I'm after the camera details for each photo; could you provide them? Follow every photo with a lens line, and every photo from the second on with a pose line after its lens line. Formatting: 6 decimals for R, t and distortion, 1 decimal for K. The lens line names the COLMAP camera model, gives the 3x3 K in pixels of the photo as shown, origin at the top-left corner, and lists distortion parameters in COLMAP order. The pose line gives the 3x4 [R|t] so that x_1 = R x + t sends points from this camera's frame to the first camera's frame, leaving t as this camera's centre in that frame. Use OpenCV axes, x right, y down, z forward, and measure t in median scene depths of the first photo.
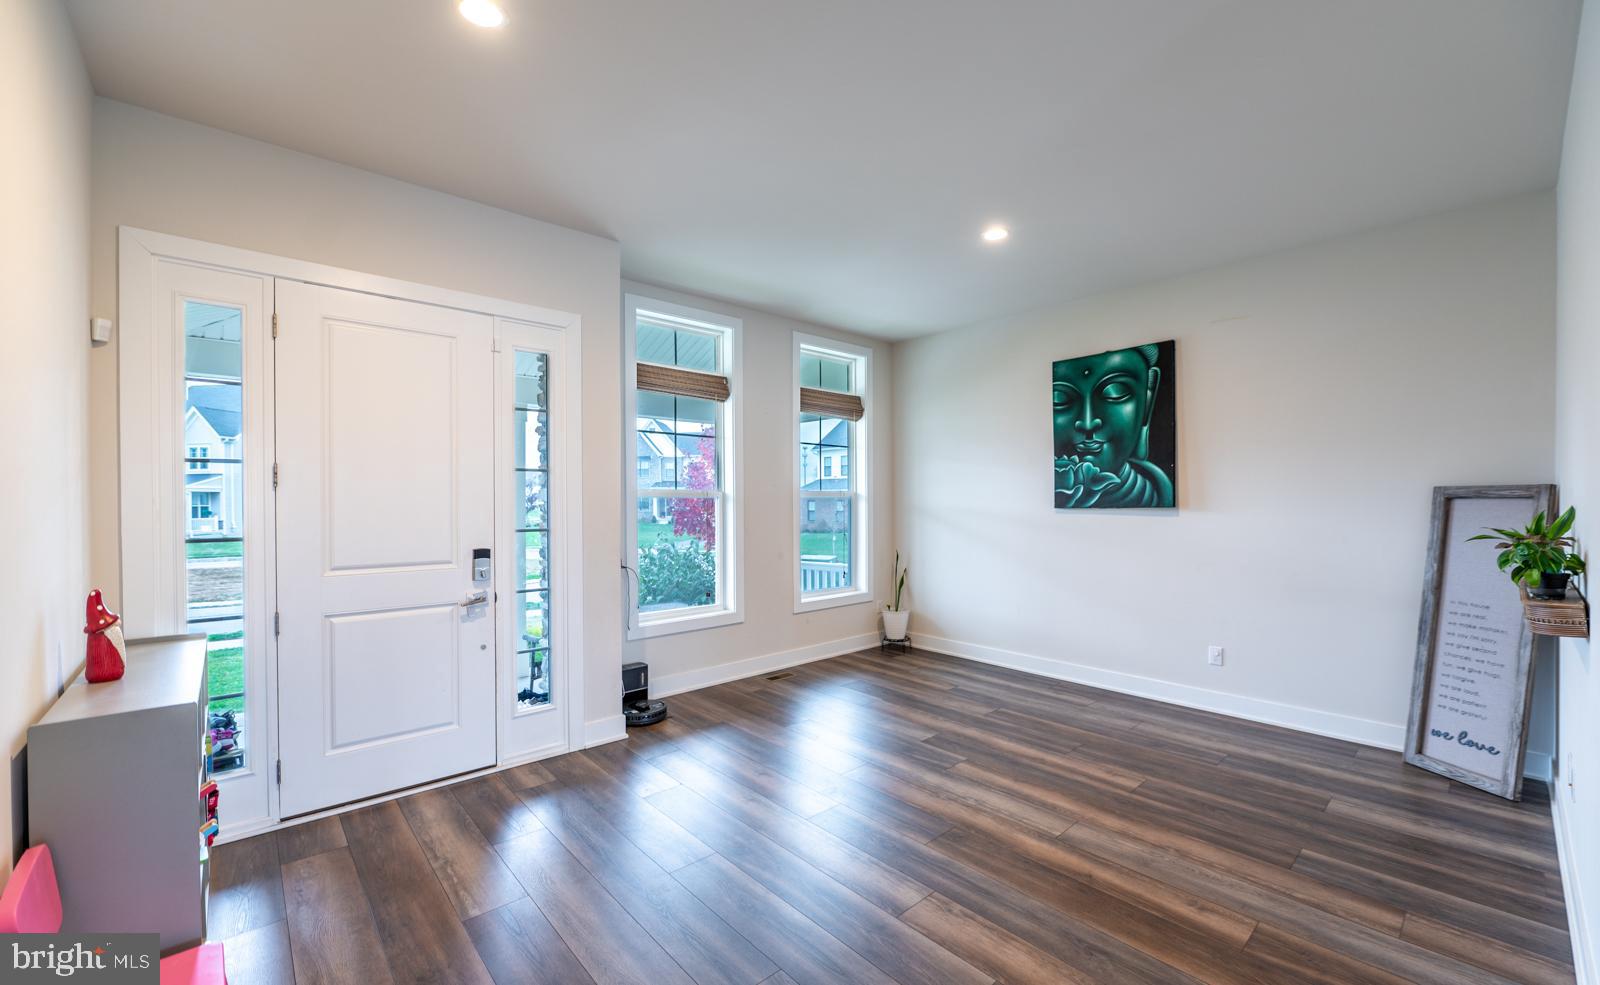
lens RADIAL K [[634.0, 0, 800.0], [0, 634.0, 492.5], [0, 0, 1]] dist [-0.000661, -0.000084]
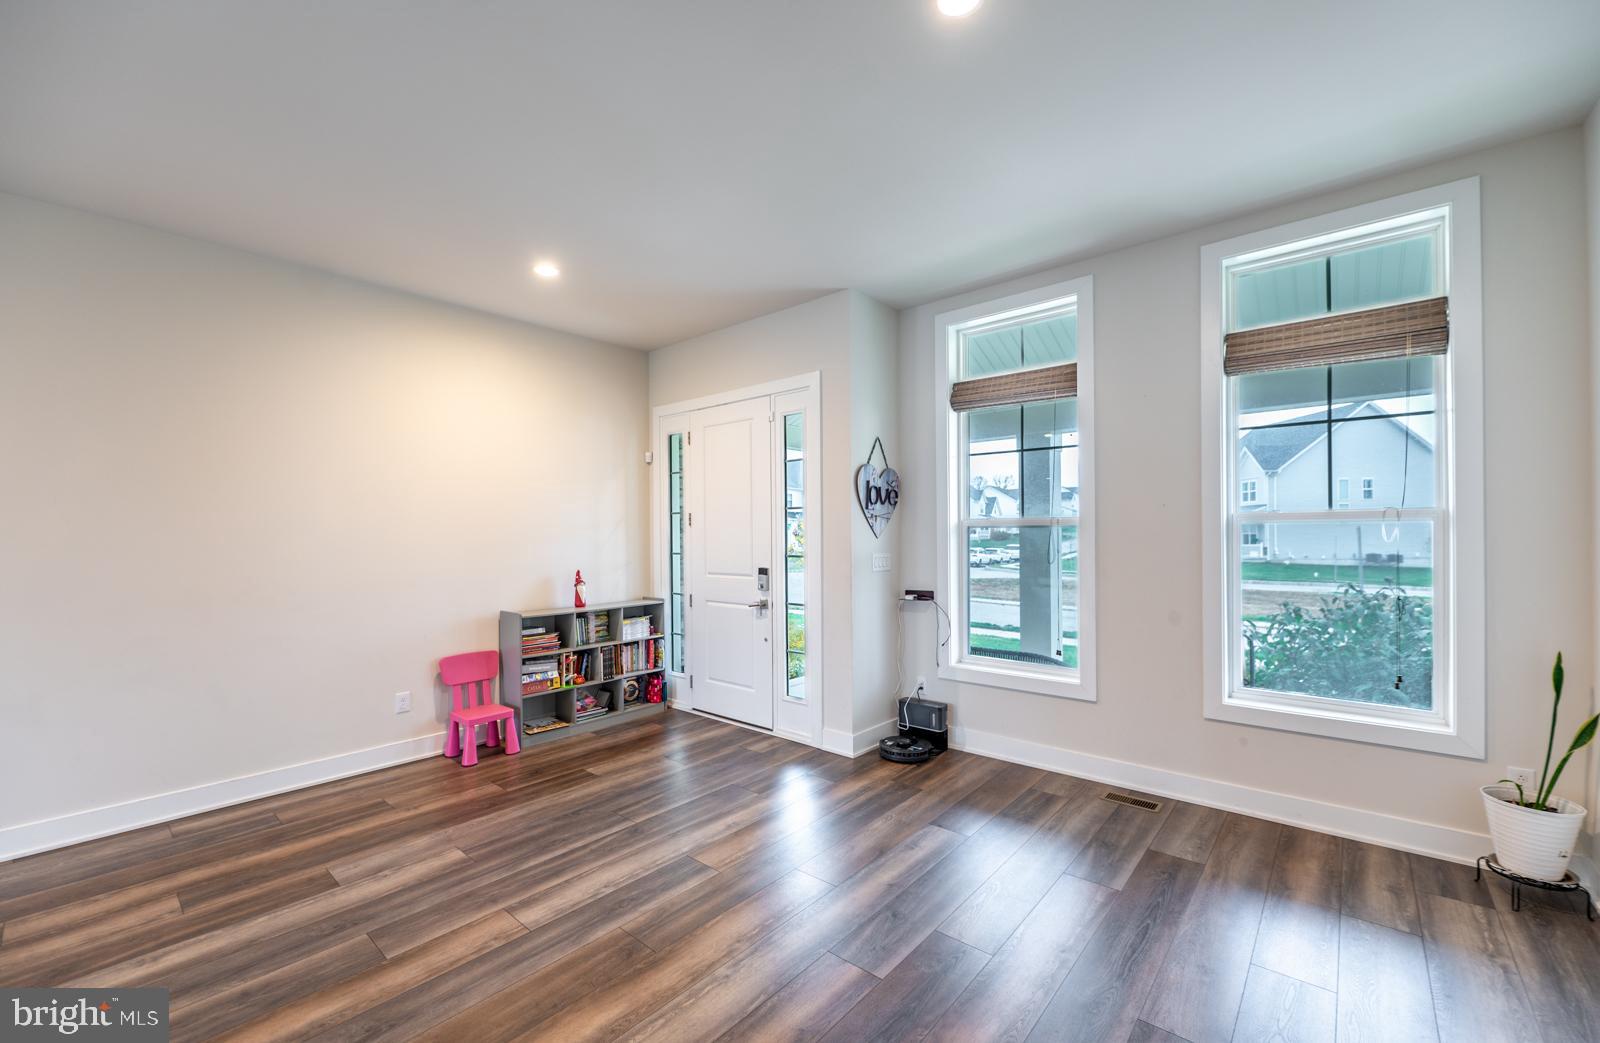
lens RADIAL K [[641.9, 0, 818.9], [0, 641.9, 524.4], [0, 0, 1]] dist [-0.002341, -0.000397]
pose [[0.138969, -0.014134, -0.990196, 0.875257], [0.021323, 0.999709, -0.011278, 0.012468], [0.990067, -0.019547, 0.139230, 0.907842]]
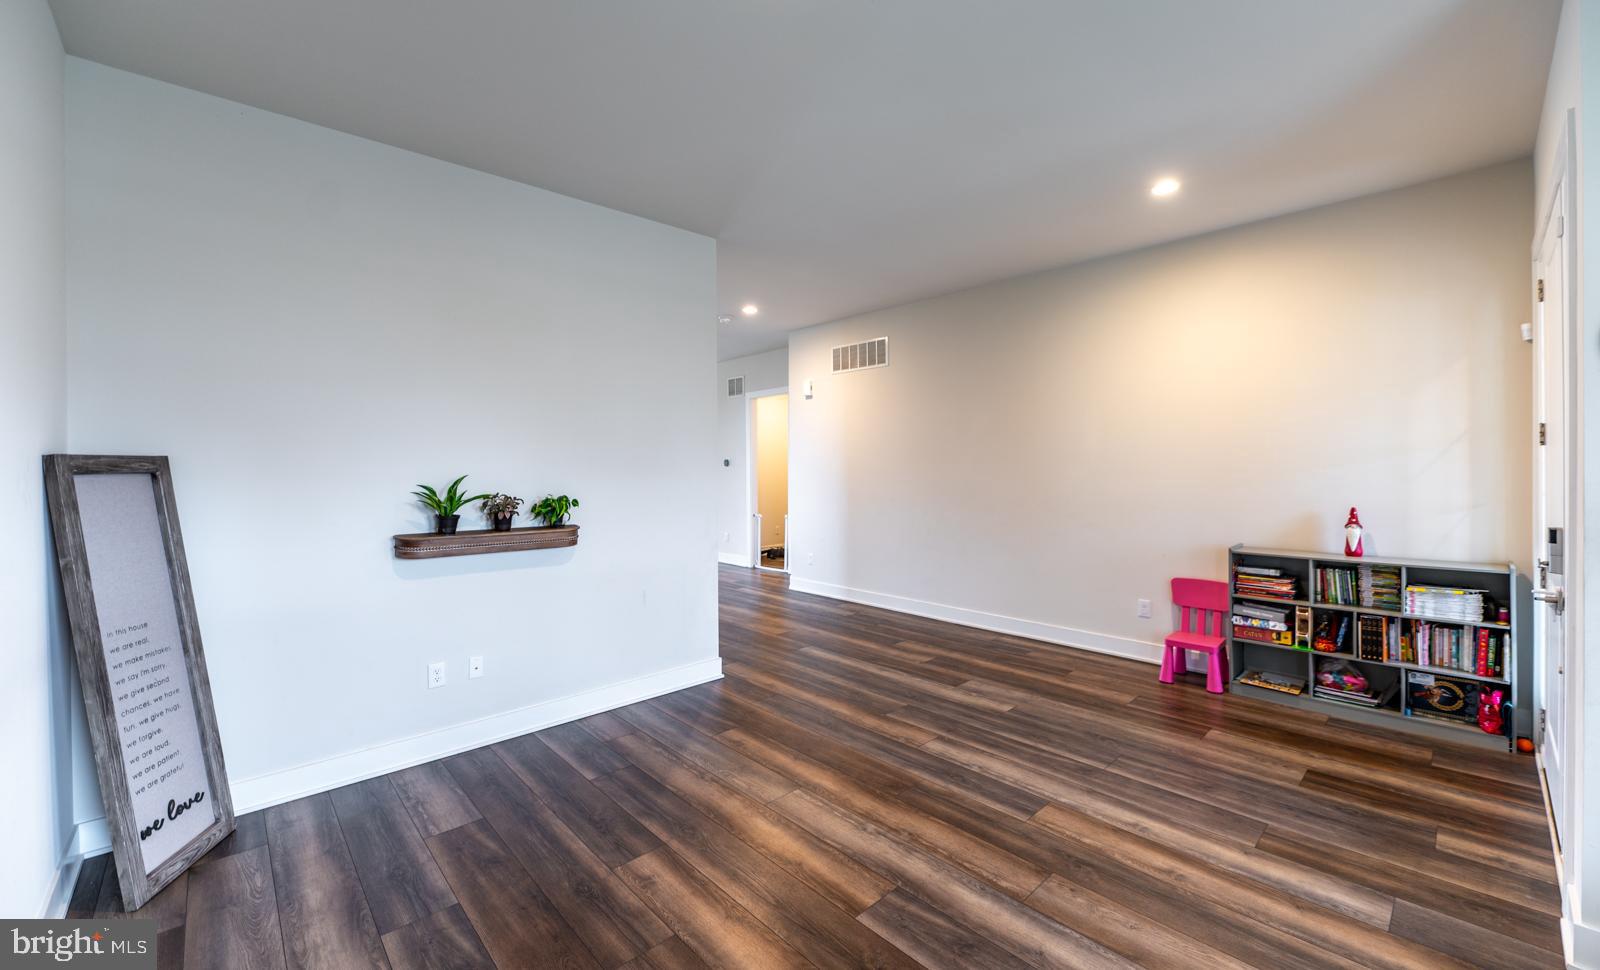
lens RADIAL K [[632.4, 0, 797.0], [0, 632.4, 461.2], [0, 0, 1]] dist [-0.002465, -0.000389]
pose [[-0.999820, 0.012188, -0.014563, 0.334680], [0.012480, 0.999719, -0.020137, 0.017896], [0.014313, -0.020315, -0.999691, 1.646937]]
